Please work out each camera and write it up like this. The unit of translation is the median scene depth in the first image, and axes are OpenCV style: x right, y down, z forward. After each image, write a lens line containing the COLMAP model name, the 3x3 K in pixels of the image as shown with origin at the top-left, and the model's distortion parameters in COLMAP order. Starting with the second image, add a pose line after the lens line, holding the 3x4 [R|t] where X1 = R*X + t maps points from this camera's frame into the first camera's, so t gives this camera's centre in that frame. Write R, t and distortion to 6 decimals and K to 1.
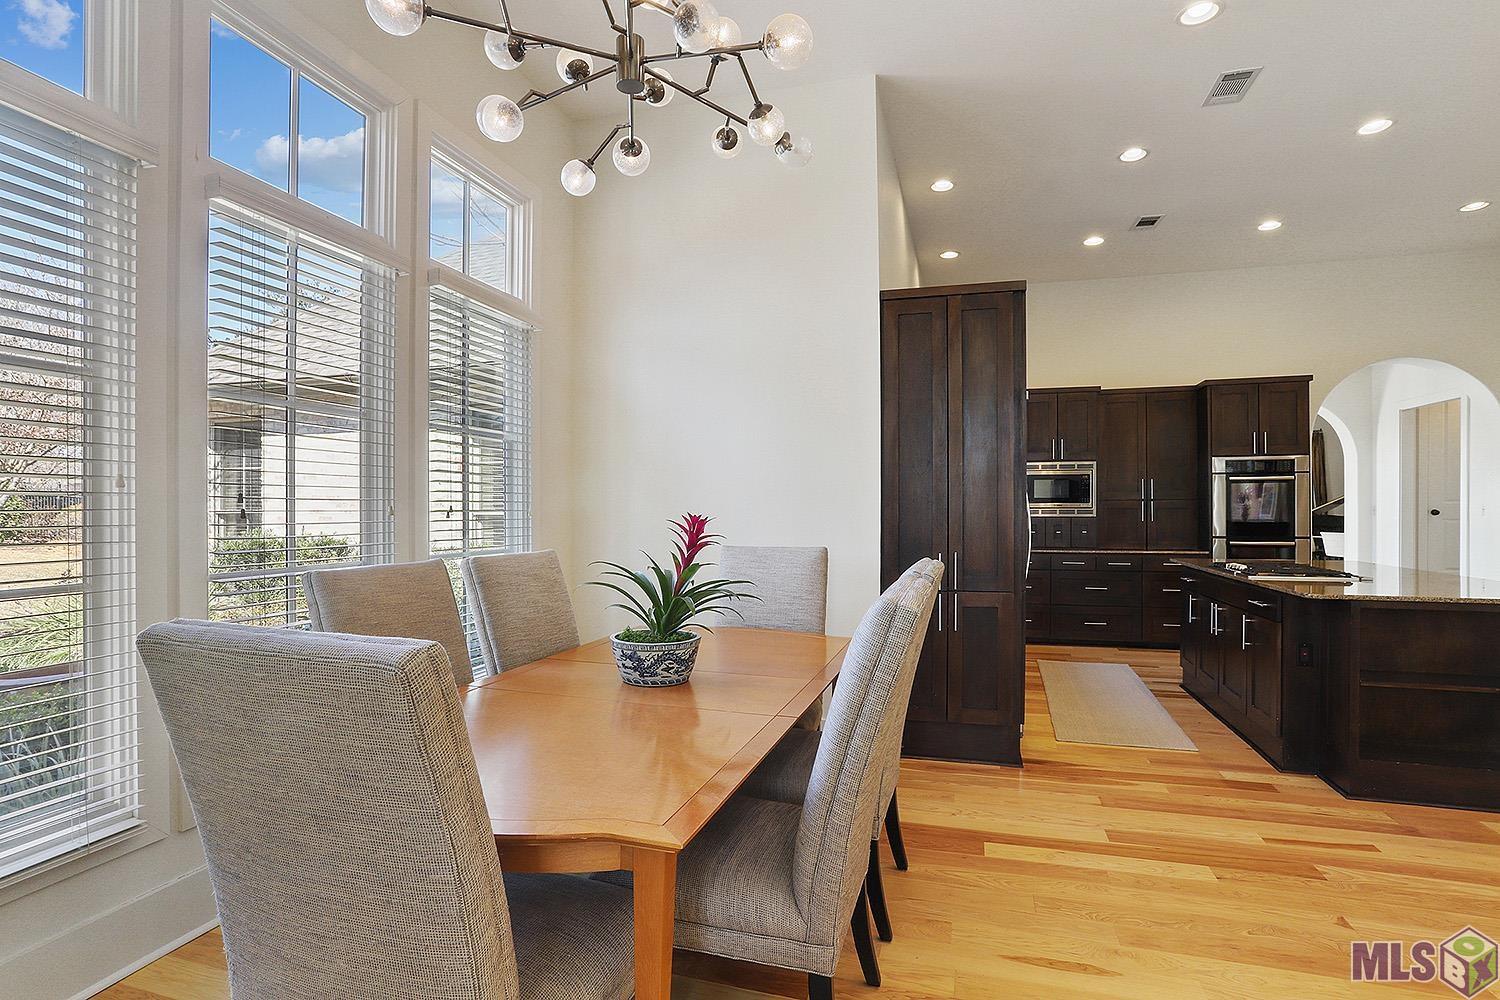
lens RADIAL K [[761.5, 0, 750.6], [0, 761.5, 510.2], [0, 0, 1]] dist [0.001546, 0.002285]
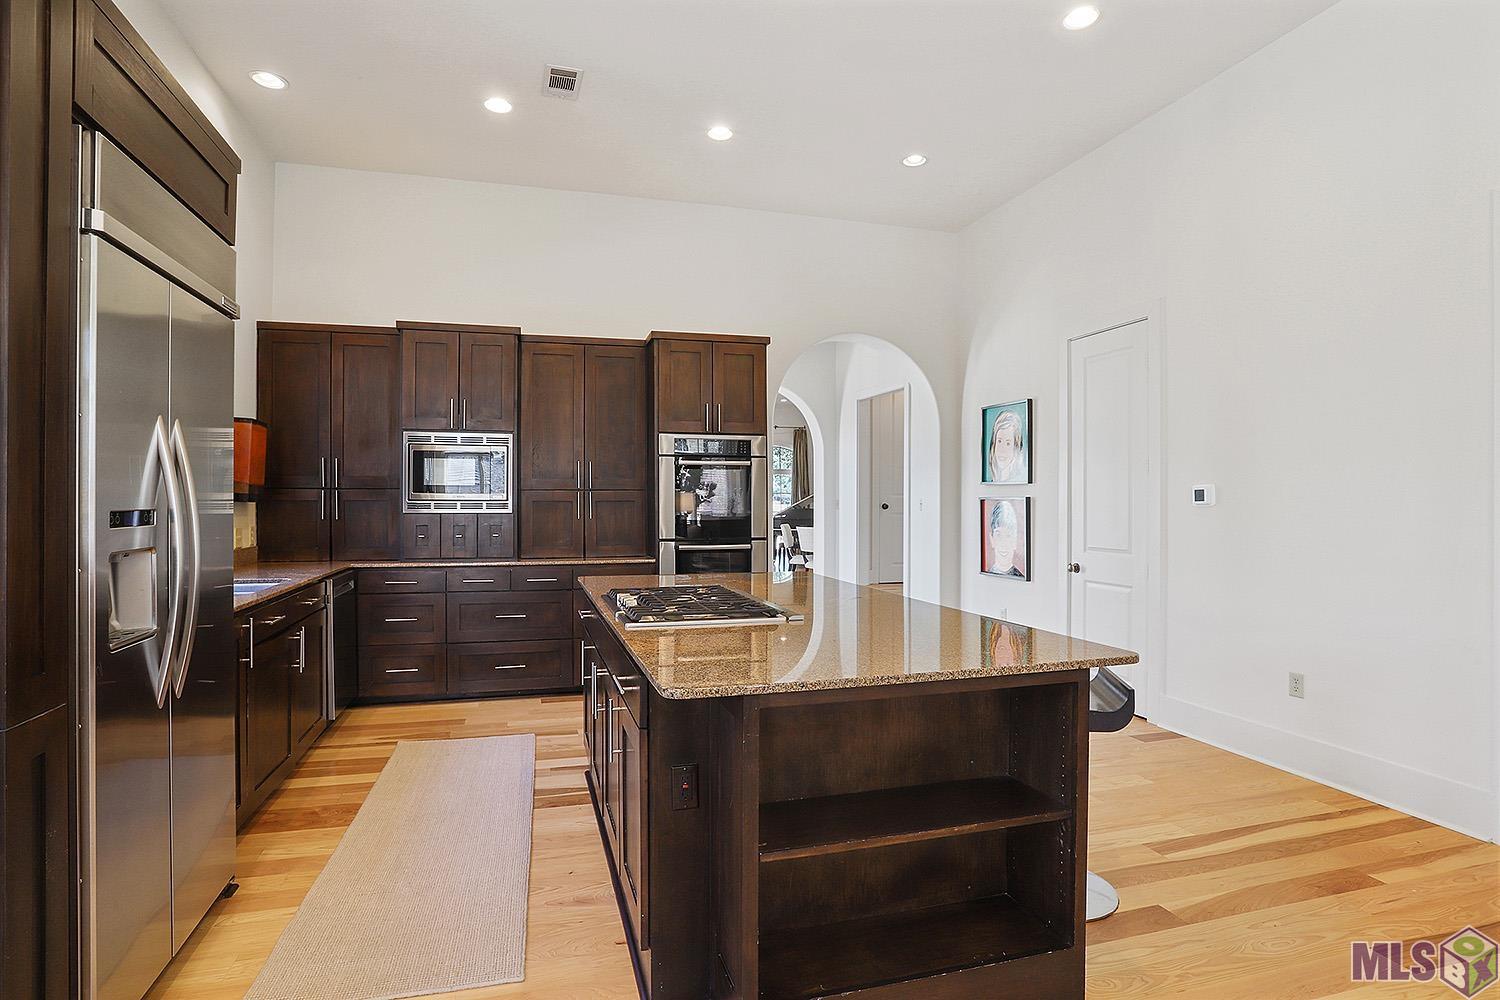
lens RADIAL K [[800.0, 0, 752.7], [0, 800.0, 502.1], [0, 0, 1]] dist [-0.000137, 0.000107]
pose [[0.846008, 0.001044, 0.533168, 0.255949], [-0.000711, 0.999999, -0.000830, -0.001503], [-0.533169, 0.000323, 0.846009, 0.276179]]
